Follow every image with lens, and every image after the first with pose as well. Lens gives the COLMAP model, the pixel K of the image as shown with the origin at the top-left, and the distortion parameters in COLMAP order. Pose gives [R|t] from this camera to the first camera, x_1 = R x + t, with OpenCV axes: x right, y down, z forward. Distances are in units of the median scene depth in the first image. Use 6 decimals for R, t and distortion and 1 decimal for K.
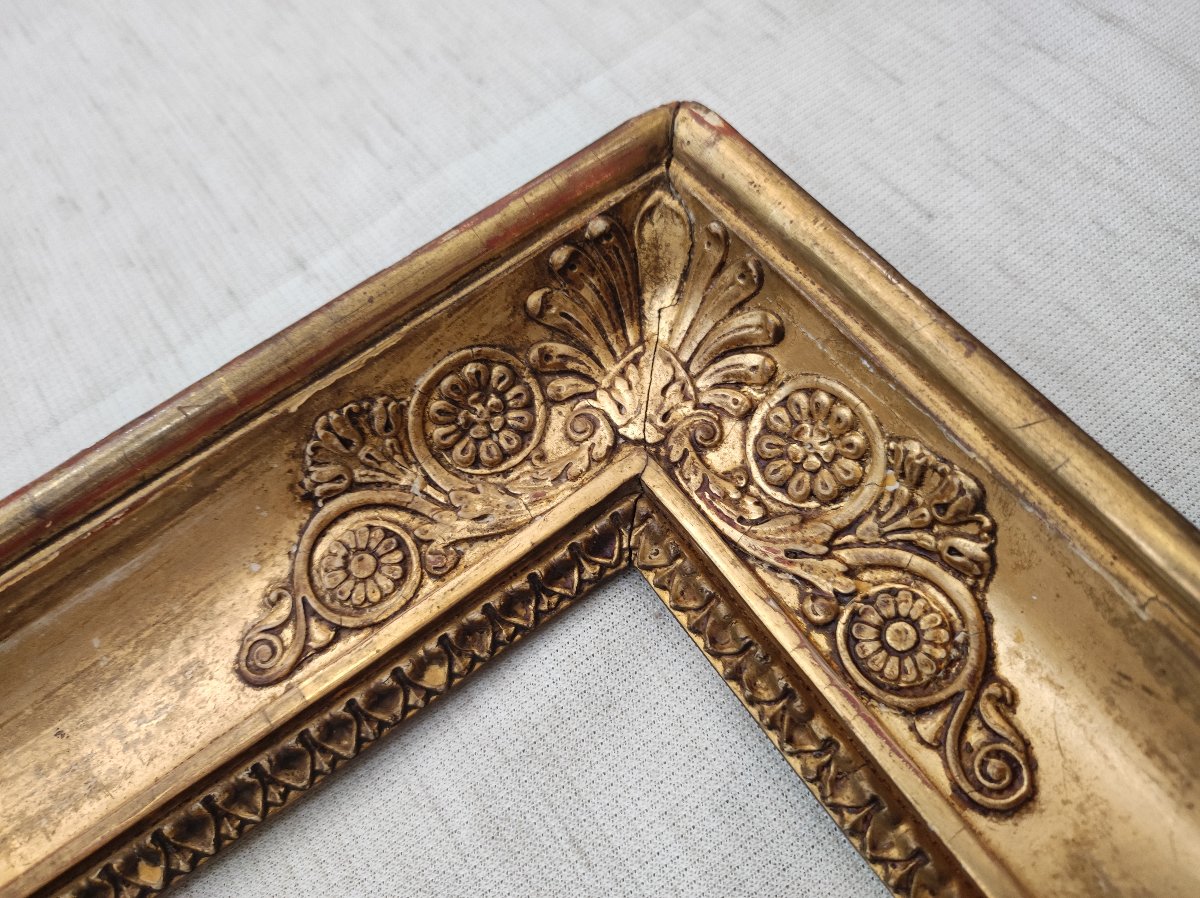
lens RADIAL K [[938.0, 0, 606.1], [0, 938.0, 442.5], [0, 0, 1]] dist [-0.027274, -0.003761]
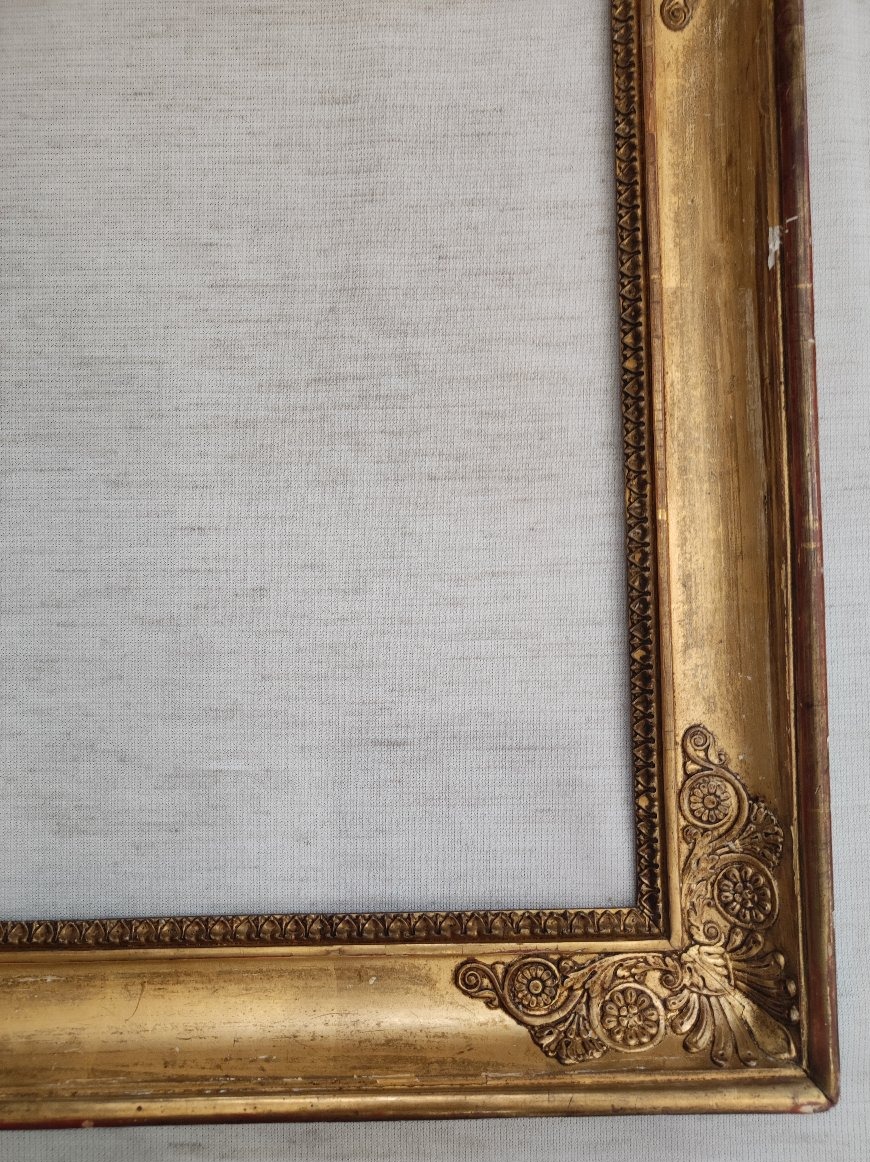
lens RADIAL K [[897.5, 0, 439.7], [0, 897.5, 597.9], [0, 0, 1]] dist [0.001574, -0.006029]
pose [[-0.545144, 0.832010, 0.102846, -0.518899], [-0.692034, -0.515849, 0.504964, -0.224585], [0.473188, 0.204105, 0.856991, -1.073505]]
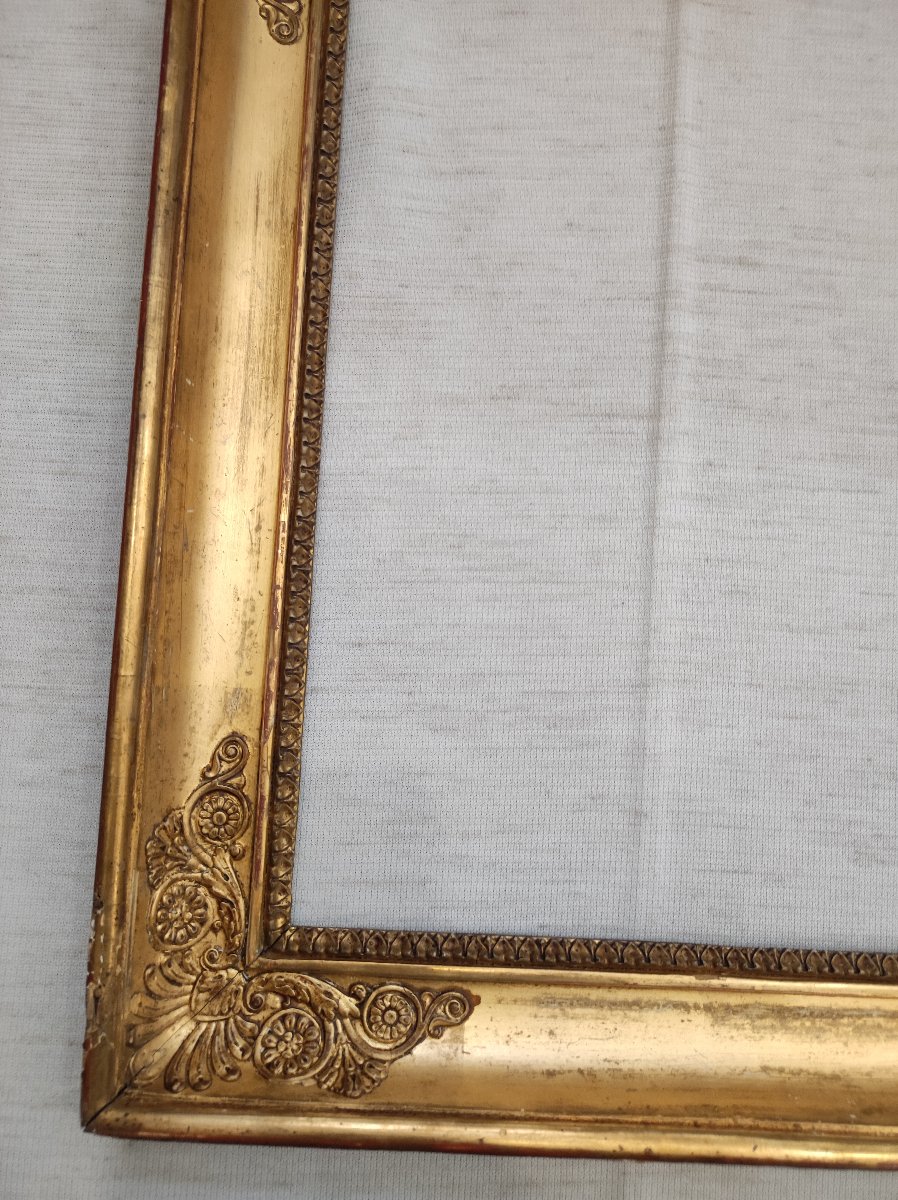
lens RADIAL K [[877.3, 0, 446.0], [0, 877.3, 578.4], [0, 0, 1]] dist [-0.000797, -0.006354]
pose [[-0.607388, 0.792798, 0.050508, 0.592884], [-0.665279, -0.542377, 0.513060, 1.111739], [0.434148, 0.278024, 0.856865, -1.880152]]
